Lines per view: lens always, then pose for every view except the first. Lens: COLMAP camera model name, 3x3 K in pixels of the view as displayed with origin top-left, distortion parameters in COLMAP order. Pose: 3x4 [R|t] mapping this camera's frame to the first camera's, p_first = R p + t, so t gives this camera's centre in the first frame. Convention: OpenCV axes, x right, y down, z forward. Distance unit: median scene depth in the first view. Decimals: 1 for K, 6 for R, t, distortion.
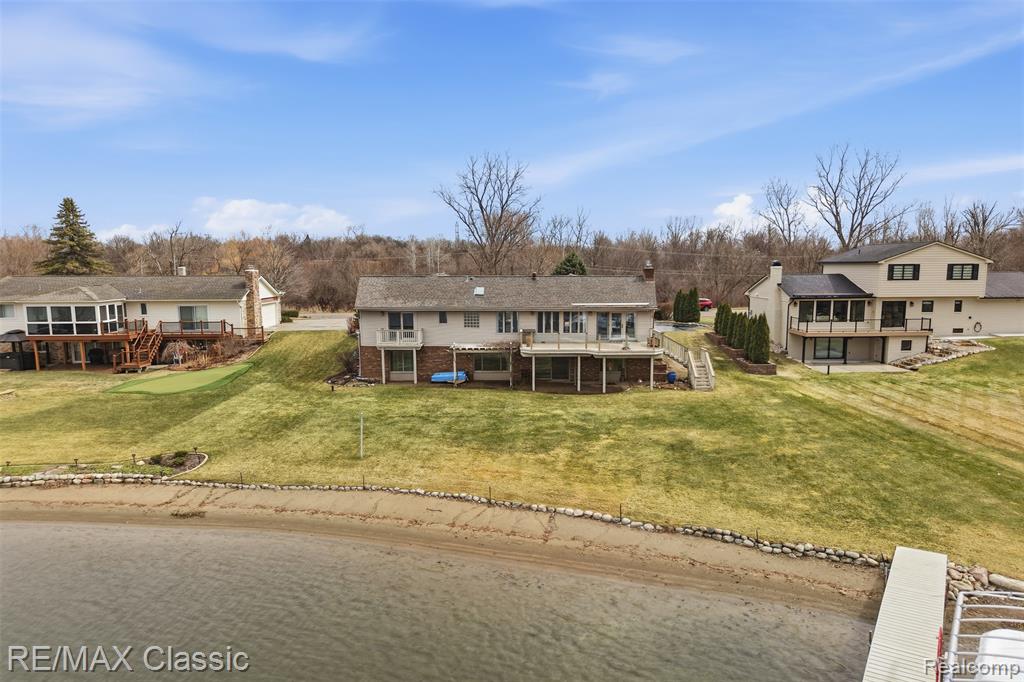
lens RADIAL K [[698.3, 0, 512.0], [0, 698.3, 341.0], [0, 0, 1]] dist [0.004437, -0.002120]
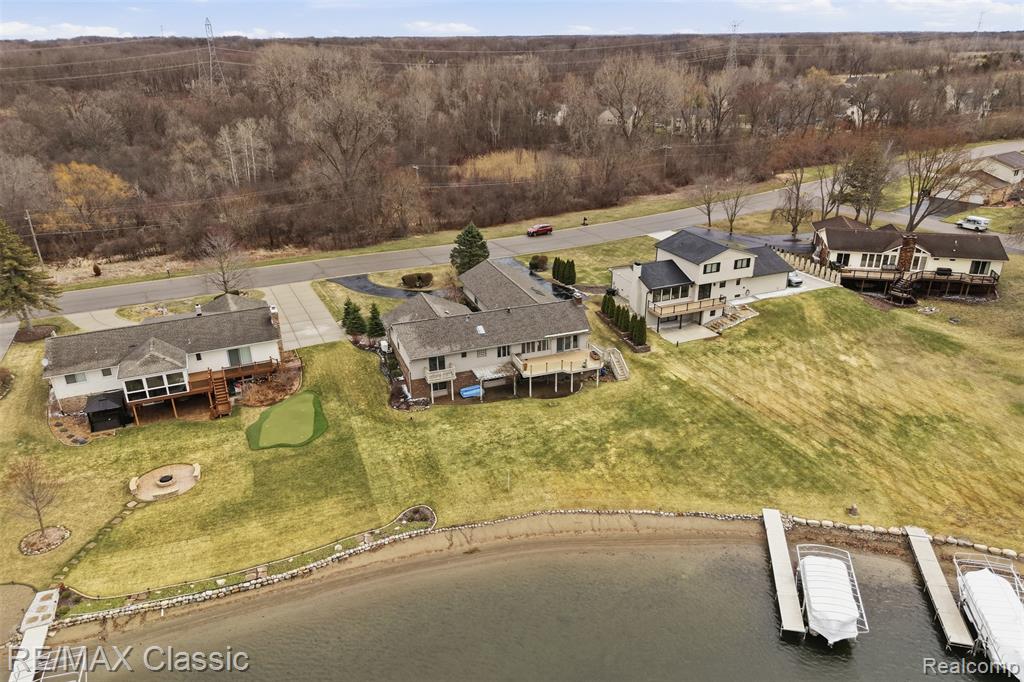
lens RADIAL K [[698.3, 0, 512.0], [0, 698.3, 341.0], [0, 0, 1]] dist [0.004437, -0.002120]
pose [[0.938306, -0.146925, 0.313040, -0.462901], [0.056060, 0.957905, 0.281559, -0.477131], [-0.341231, -0.246640, 0.907045, -0.402163]]
